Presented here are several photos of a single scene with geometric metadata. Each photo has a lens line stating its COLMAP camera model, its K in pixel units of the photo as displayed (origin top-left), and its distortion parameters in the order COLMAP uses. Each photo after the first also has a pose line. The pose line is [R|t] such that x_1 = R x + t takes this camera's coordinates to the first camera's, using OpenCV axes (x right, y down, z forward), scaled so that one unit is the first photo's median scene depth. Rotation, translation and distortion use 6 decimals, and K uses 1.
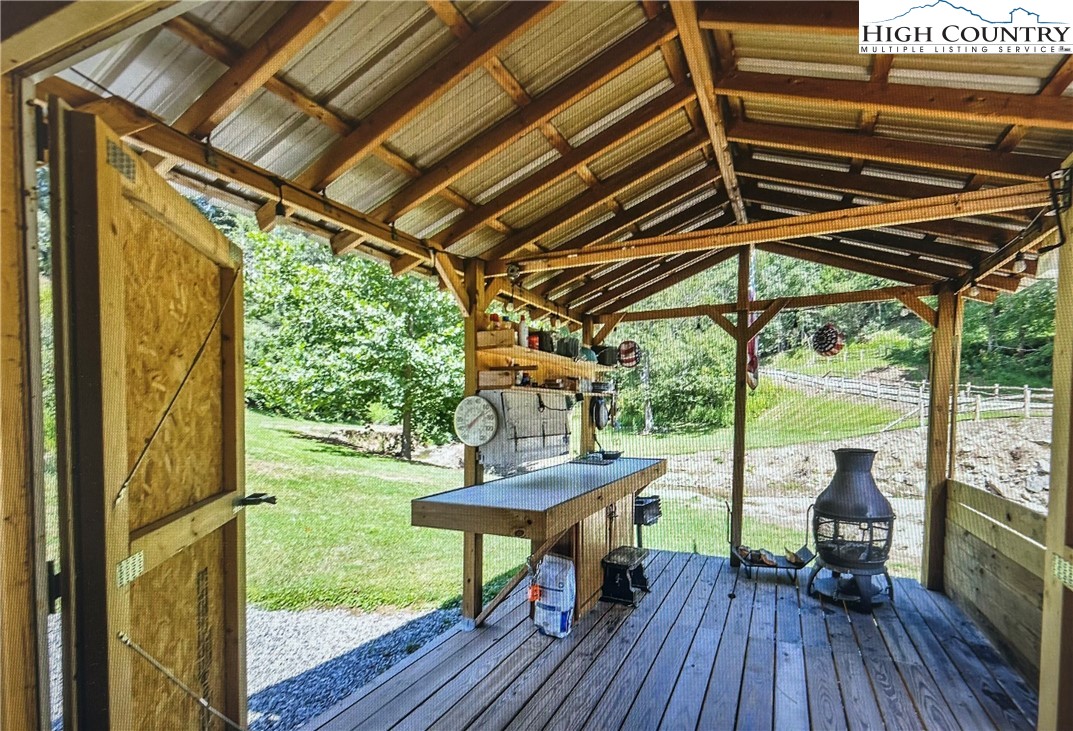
lens RADIAL K [[482.6, 0, 575.6], [0, 482.6, 426.8], [0, 0, 1]] dist [0.002348, 0.000302]
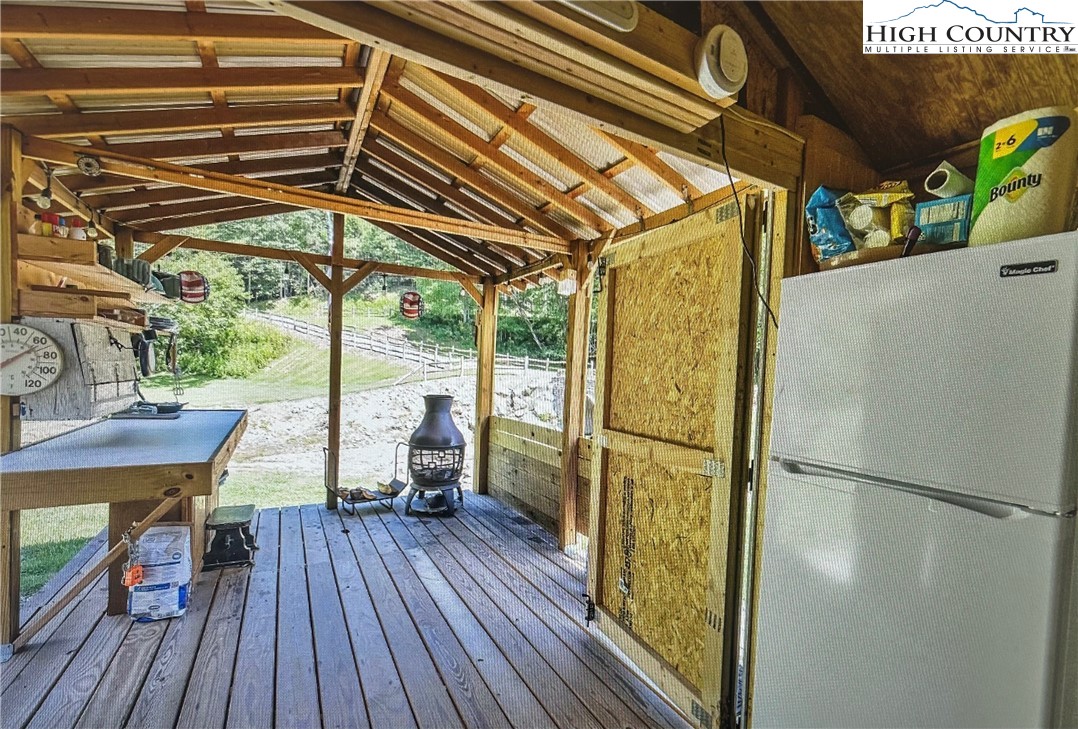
lens RADIAL K [[502.4, 0, 579.4], [0, 502.4, 387.0], [0, 0, 1]] dist [-0.000636, -0.000046]
pose [[0.575949, 0.002843, 0.817481, -0.289616], [-0.013770, 0.999886, 0.006224, 0.010346], [-0.817370, -0.014842, 0.575922, -0.076493]]
